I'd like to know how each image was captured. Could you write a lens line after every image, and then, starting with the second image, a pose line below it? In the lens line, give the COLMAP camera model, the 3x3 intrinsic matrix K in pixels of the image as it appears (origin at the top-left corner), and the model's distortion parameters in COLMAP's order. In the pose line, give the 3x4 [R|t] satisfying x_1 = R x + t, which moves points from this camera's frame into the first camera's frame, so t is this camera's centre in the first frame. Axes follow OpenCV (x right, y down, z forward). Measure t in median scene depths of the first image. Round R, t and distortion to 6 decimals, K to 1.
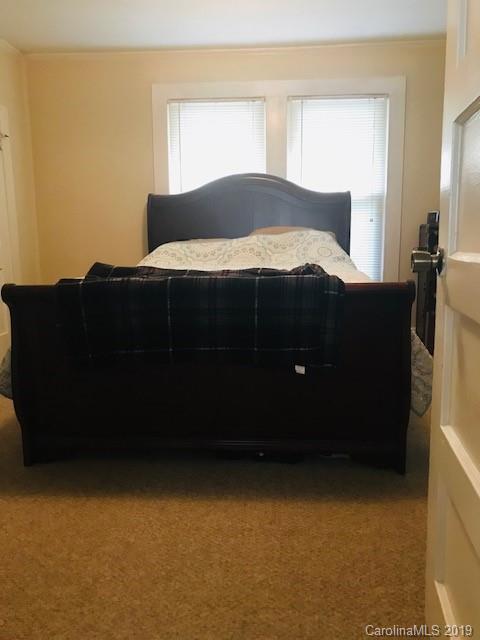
lens RADIAL K [[524.6, 0, 240.0], [0, 524.6, 320.0], [0, 0, 1]] dist [0.011171, -0.002498]
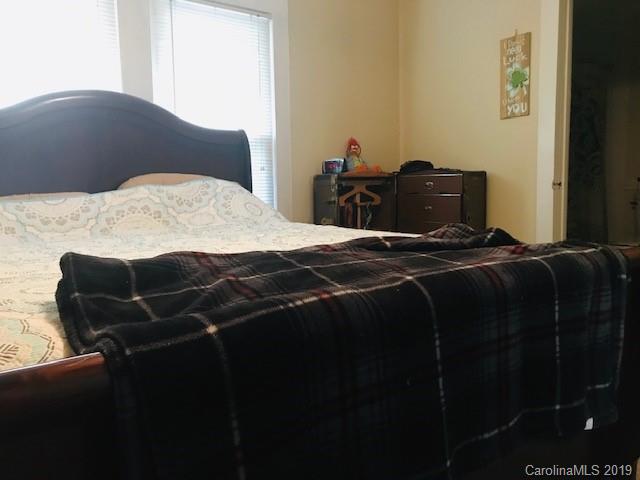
lens RADIAL K [[524.6, 0, 320.0], [0, 524.6, 240.0], [0, 0, 1]] dist [0.011171, -0.002498]
pose [[0.750160, -0.067678, 0.657784, -0.229540], [0.115456, 0.992874, -0.029515, -0.054302], [-0.651100, 0.098086, 0.752628, 0.395984]]
